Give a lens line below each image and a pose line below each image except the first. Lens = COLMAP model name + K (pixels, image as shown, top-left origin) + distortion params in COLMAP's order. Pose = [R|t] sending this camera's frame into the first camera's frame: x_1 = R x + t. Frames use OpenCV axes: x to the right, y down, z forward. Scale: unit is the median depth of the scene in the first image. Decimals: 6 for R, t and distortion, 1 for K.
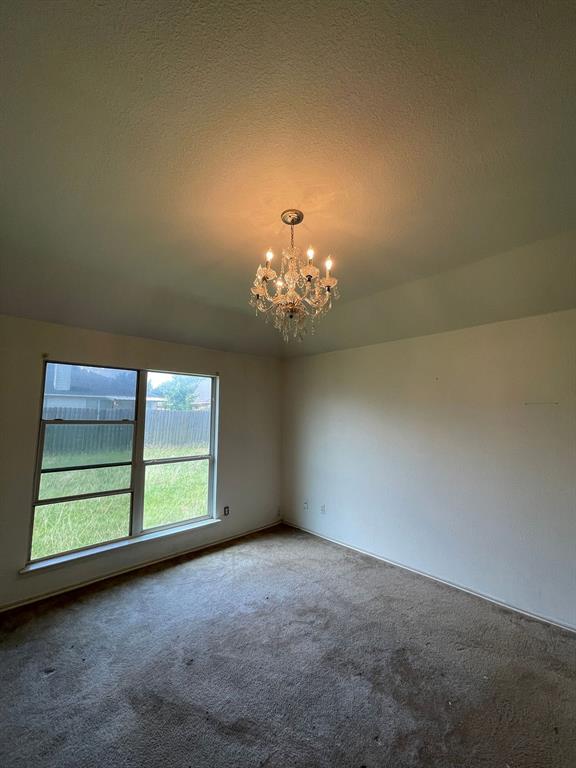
lens RADIAL K [[310.5, 0, 288.0], [0, 310.5, 383.4], [0, 0, 1]] dist [-0.004810, 0.000518]
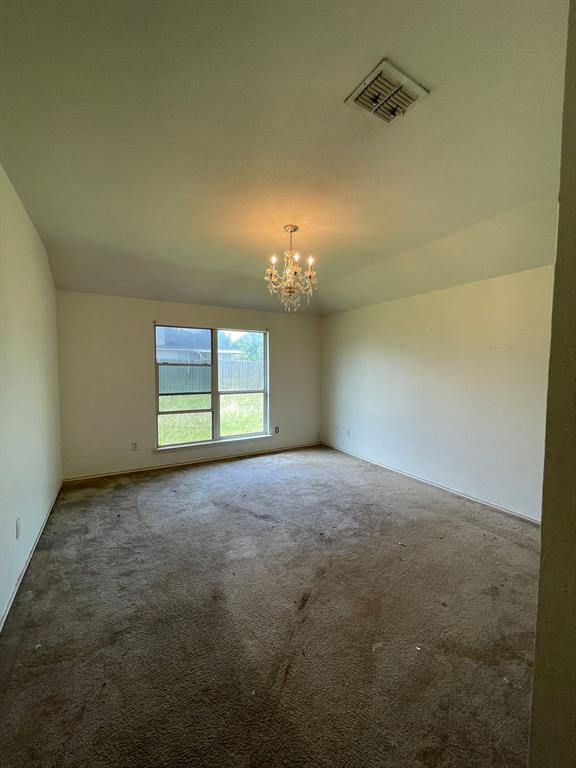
lens RADIAL K [[310.5, 0, 289.4], [0, 310.5, 384.2], [0, 0, 1]] dist [-0.004810, 0.000518]
pose [[0.972794, 0.012487, -0.231334, 0.234601], [0.023780, 0.987890, 0.153321, -0.002978], [0.230447, -0.154650, 0.960717, -0.384316]]
